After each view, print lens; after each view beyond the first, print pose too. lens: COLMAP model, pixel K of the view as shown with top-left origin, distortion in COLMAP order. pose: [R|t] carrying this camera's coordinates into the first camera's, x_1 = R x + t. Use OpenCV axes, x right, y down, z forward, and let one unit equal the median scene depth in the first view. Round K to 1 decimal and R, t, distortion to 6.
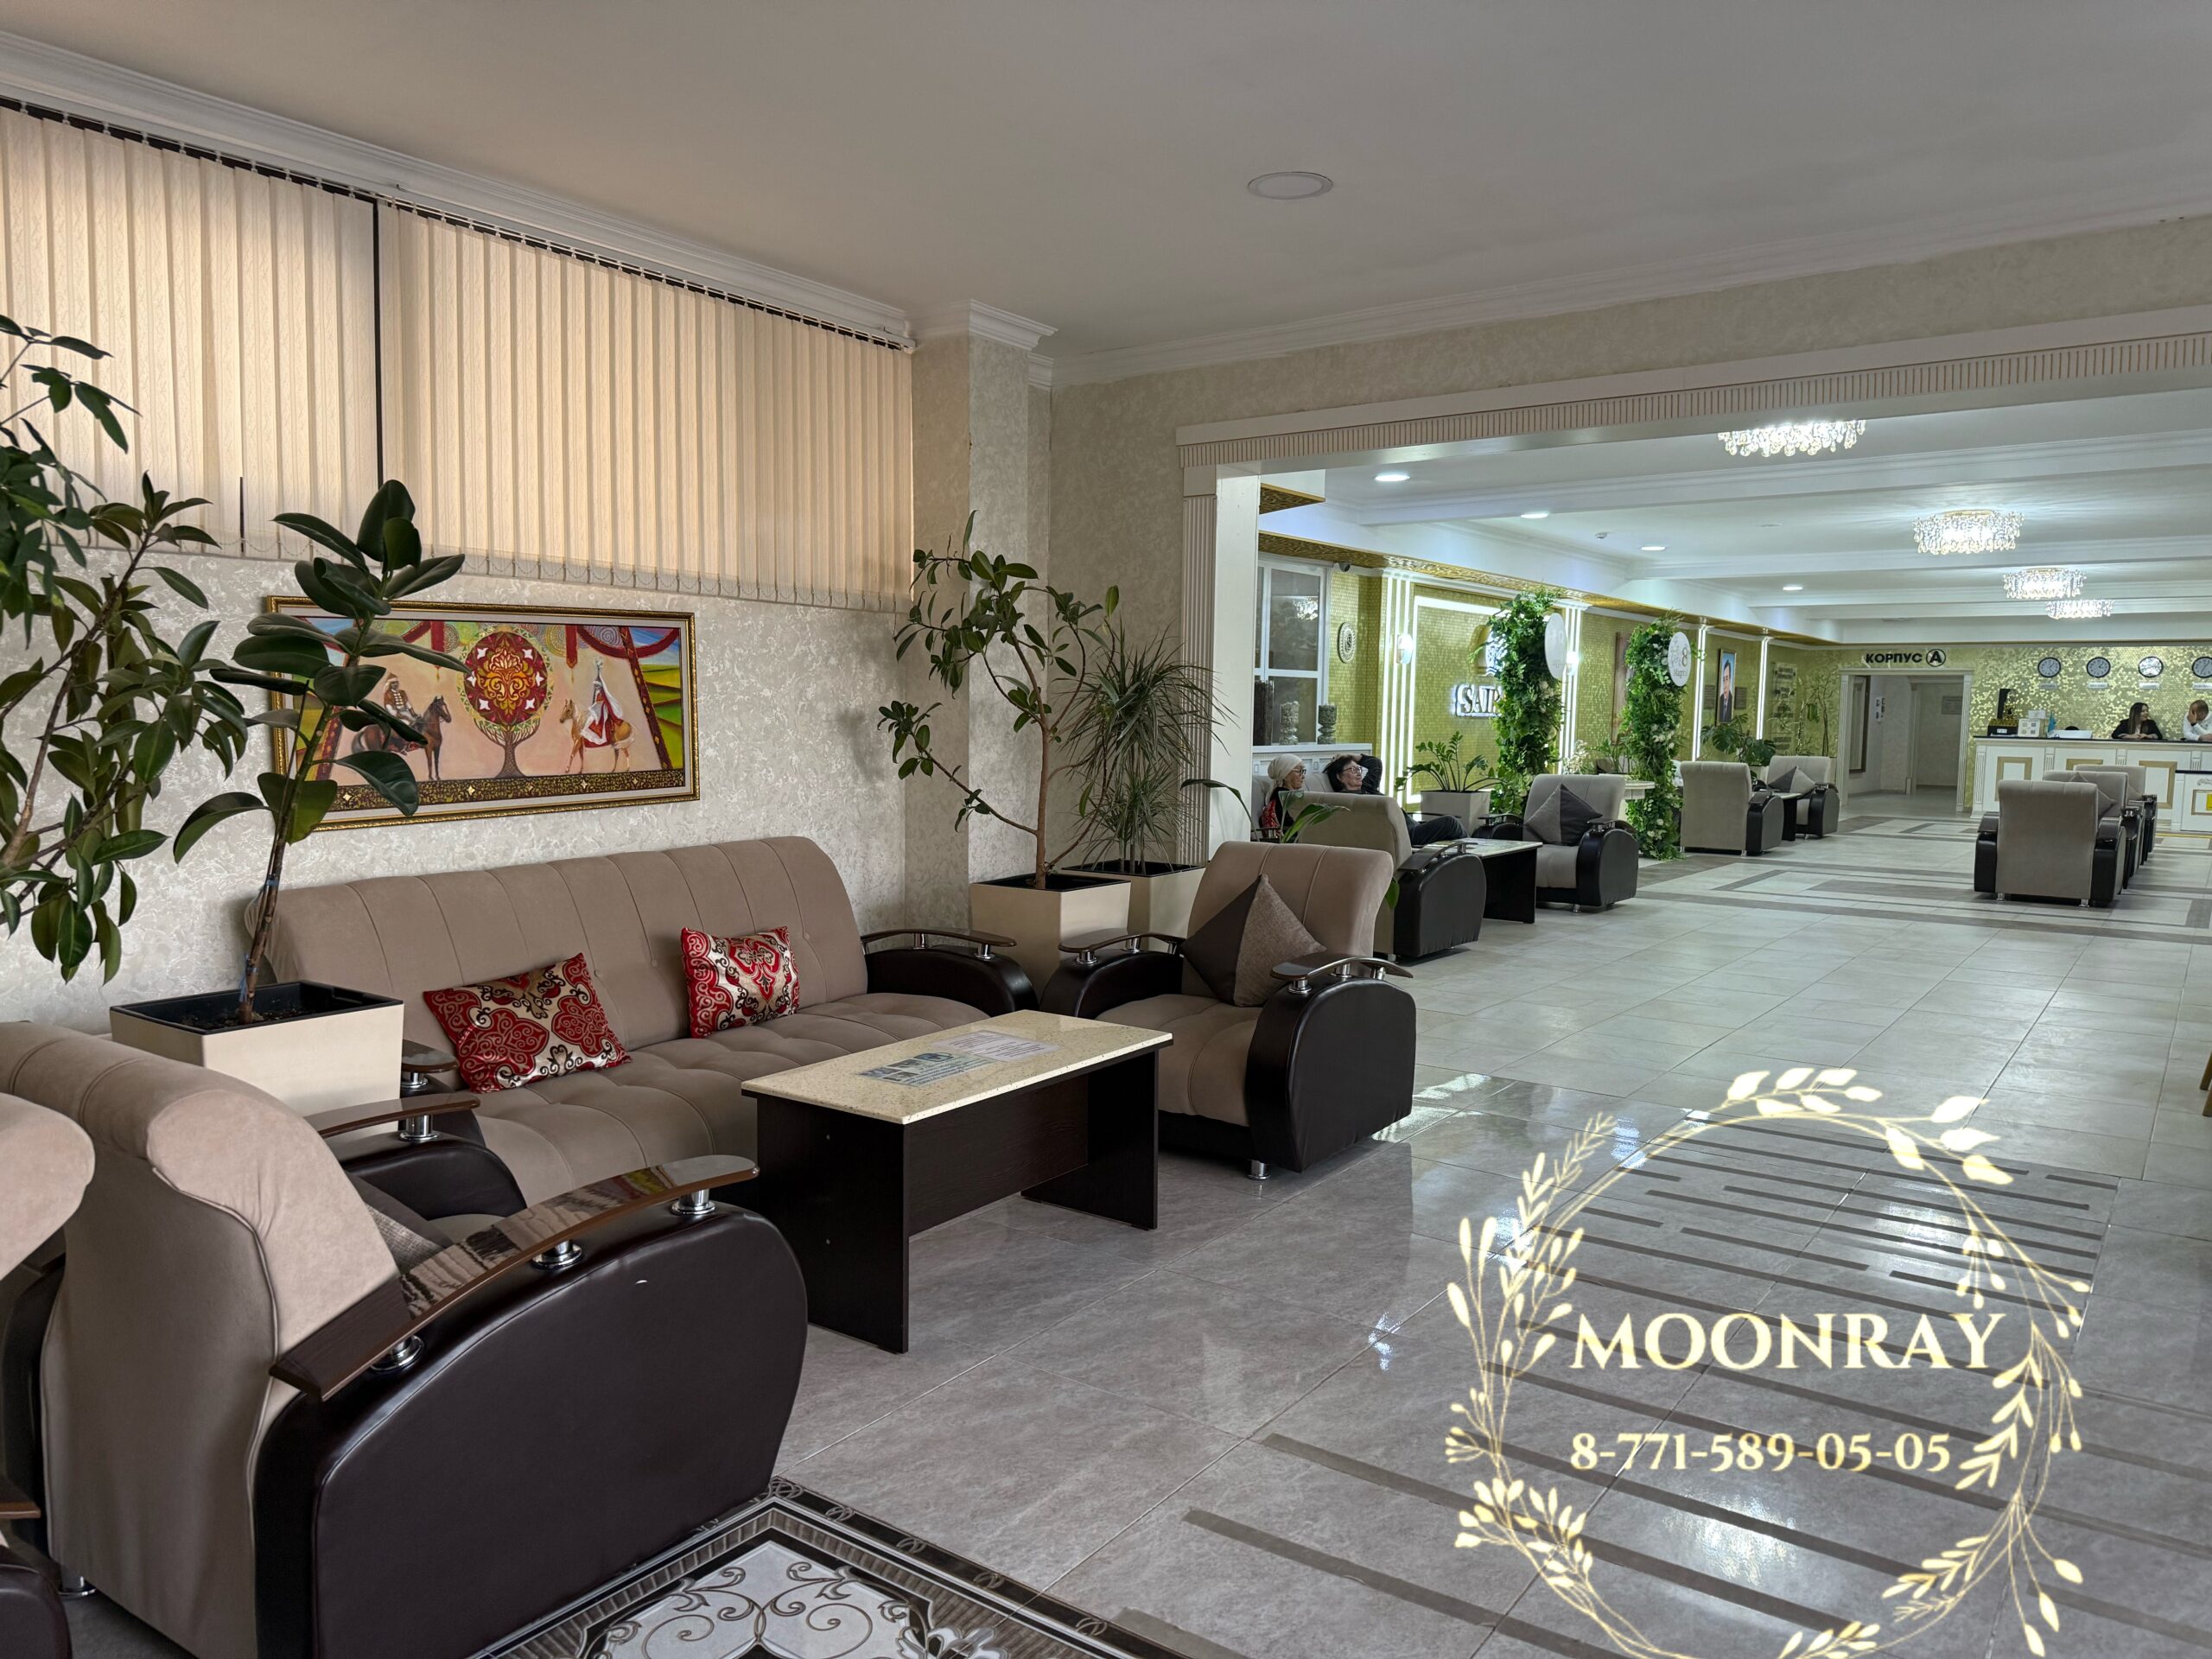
lens RADIAL K [[1576.8, 0, 1110.3], [0, 1576.8, 828.4], [0, 0, 1]] dist [0.077558, -0.058000]
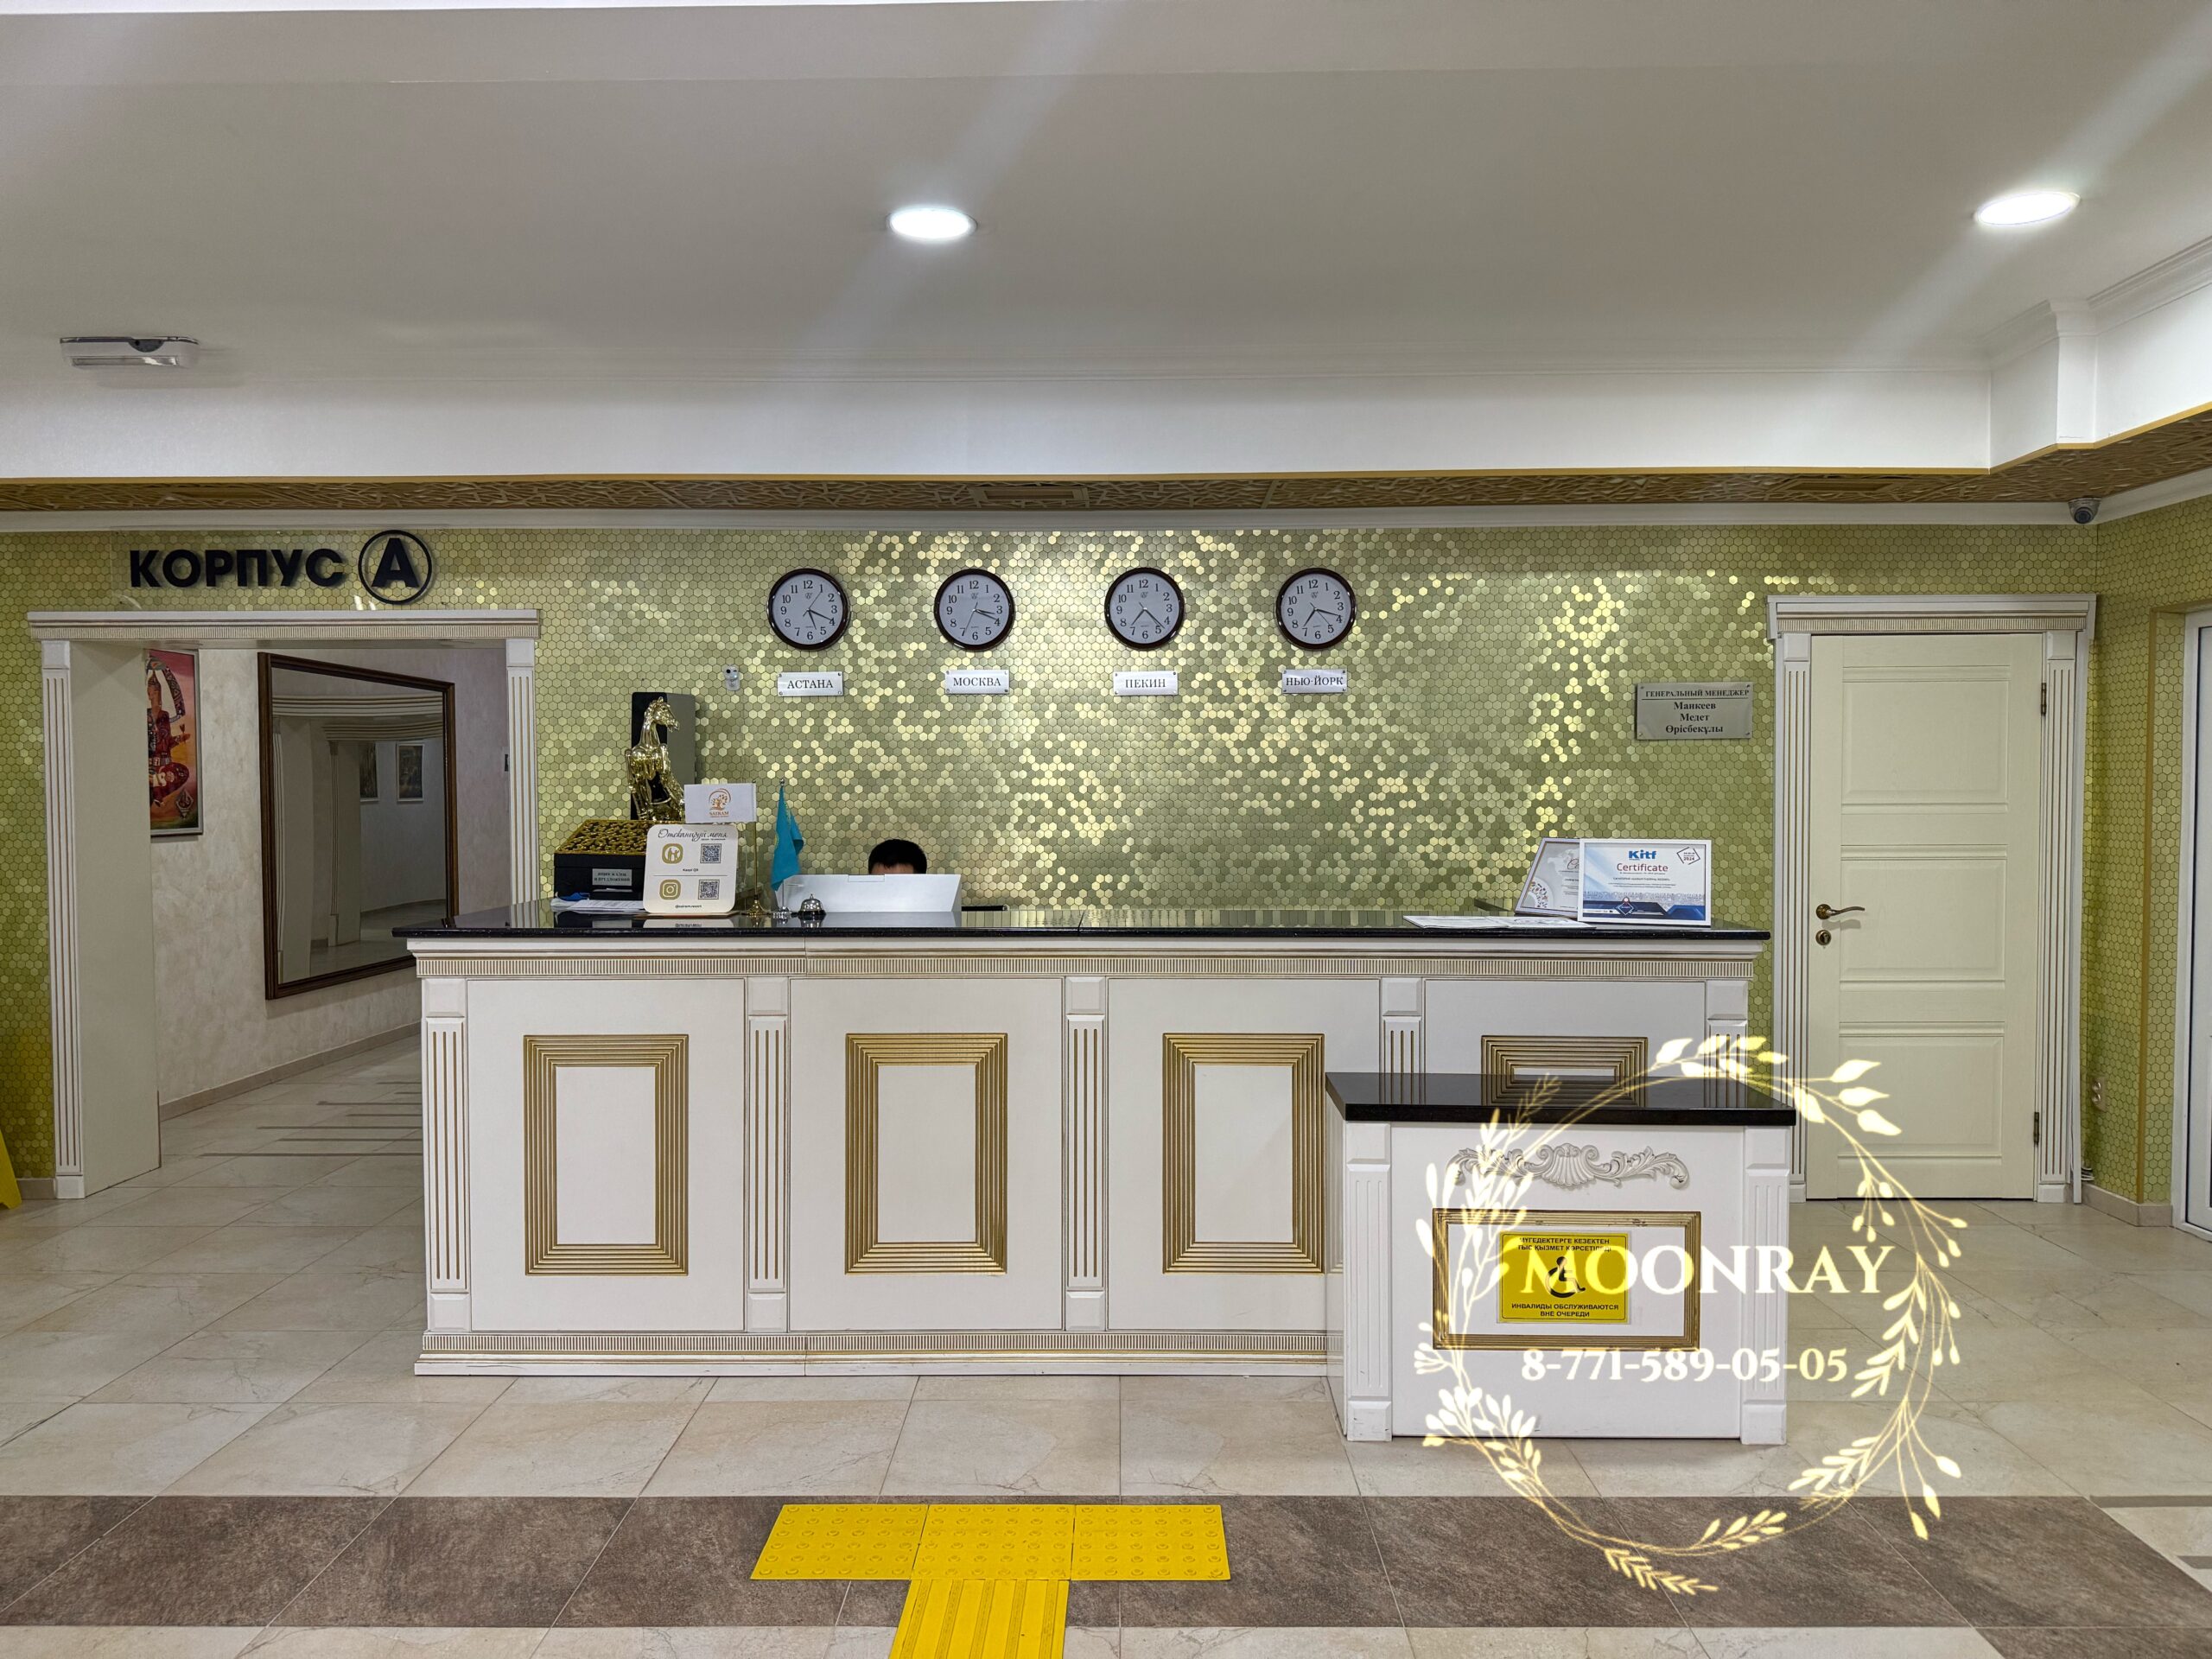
lens RADIAL K [[1576.8, 0, 1106.9], [0, 1576.8, 832.0], [0, 0, 1]] dist [0.077558, -0.058000]
pose [[0.825056, -0.035087, 0.563961, 0.490520], [0.063118, 0.997547, -0.030277, -0.056440], [-0.561515, 0.060576, 0.825246, 0.787204]]
